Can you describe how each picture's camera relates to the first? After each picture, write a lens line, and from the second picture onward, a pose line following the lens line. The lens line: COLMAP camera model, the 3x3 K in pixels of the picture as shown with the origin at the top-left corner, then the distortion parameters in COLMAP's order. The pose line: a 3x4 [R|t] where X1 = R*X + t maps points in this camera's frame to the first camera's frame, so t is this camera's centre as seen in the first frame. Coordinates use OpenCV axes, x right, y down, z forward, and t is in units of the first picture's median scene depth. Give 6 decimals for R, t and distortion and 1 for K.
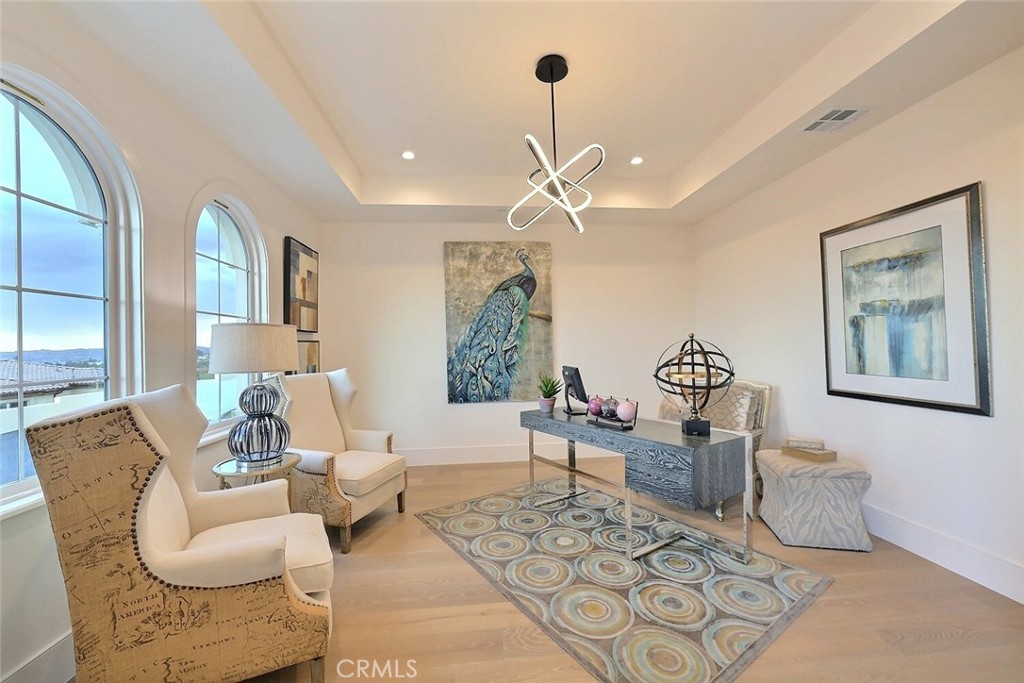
lens RADIAL K [[401.0, 0, 511.8], [0, 401.0, 338.9], [0, 0, 1]] dist [-0.009162, 0.001534]
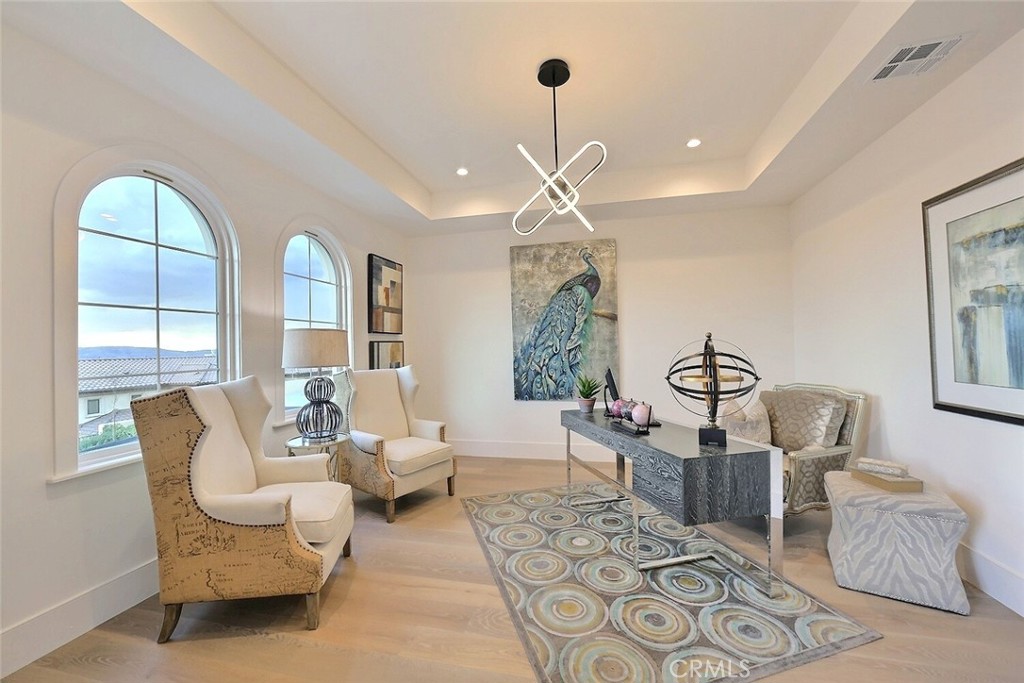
lens RADIAL K [[401.0, 0, 513.5], [0, 401.0, 339.3], [0, 0, 1]] dist [-0.009162, 0.001534]
pose [[0.948686, -0.004873, -0.316183, 0.303837], [0.006528, 0.999970, 0.004175, -0.005425], [0.316153, -0.006025, 0.948689, 0.002600]]
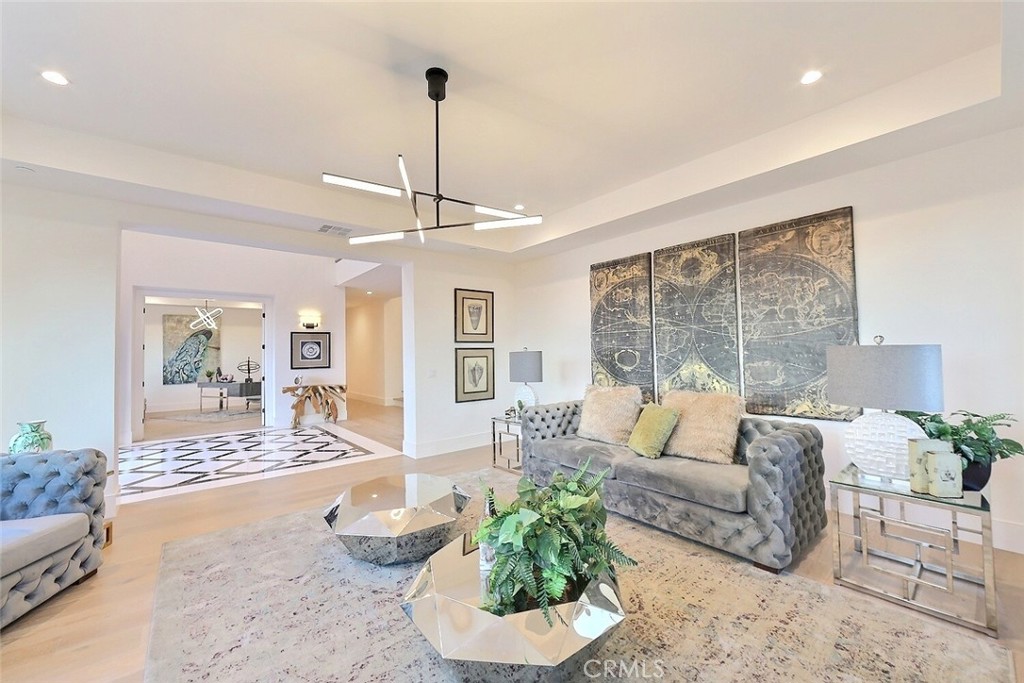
lens RADIAL K [[401.0, 0, 511.6], [0, 401.0, 339.3], [0, 0, 1]] dist [-0.009162, 0.001534]
pose [[0.827177, 0.023250, 0.561460, 0.363784], [-0.004013, 0.999363, -0.035472, -0.048977], [-0.561927, 0.027089, 0.826743, -3.566754]]
